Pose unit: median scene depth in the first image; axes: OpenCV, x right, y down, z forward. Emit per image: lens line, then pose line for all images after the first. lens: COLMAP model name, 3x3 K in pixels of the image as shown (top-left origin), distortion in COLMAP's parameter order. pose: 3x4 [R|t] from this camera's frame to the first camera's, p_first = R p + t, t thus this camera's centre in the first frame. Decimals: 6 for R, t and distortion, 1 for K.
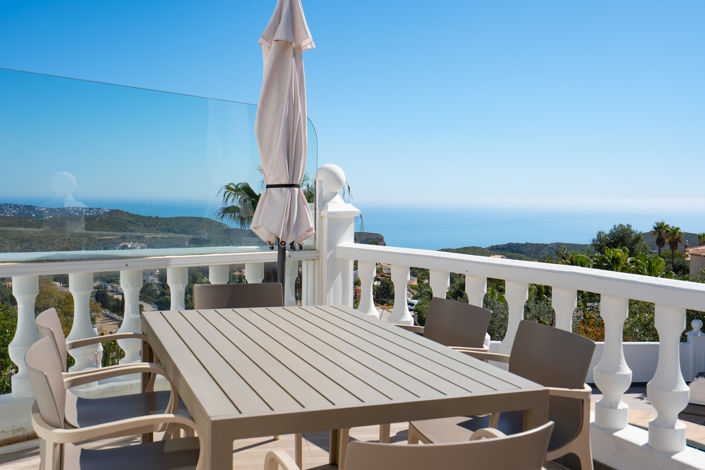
lens RADIAL K [[674.4, 0, 355.1], [0, 674.4, 233.6], [0, 0, 1]] dist [0.022910, 0.000000]
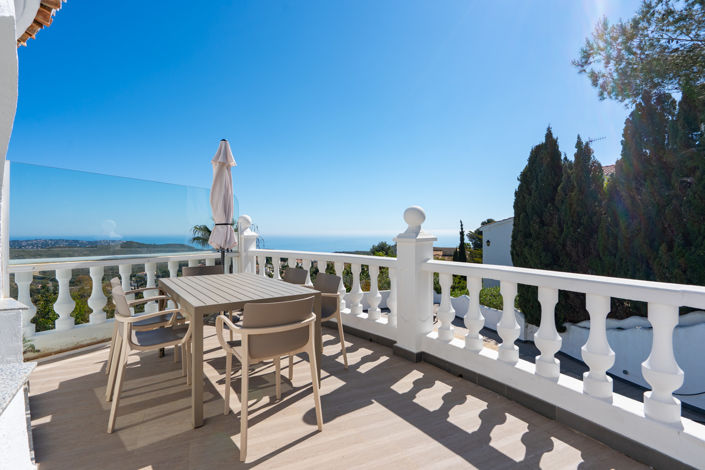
lens RADIAL K [[322.0, 0, 347.8], [0, 322.0, 236.5], [0, 0, 1]] dist [-0.004911, 0.001766]
pose [[0.966595, -0.020950, 0.255450, 0.023765], [0.030950, 0.998901, -0.035192, 0.022497], [-0.254432, 0.041922, 0.966182, -0.169120]]
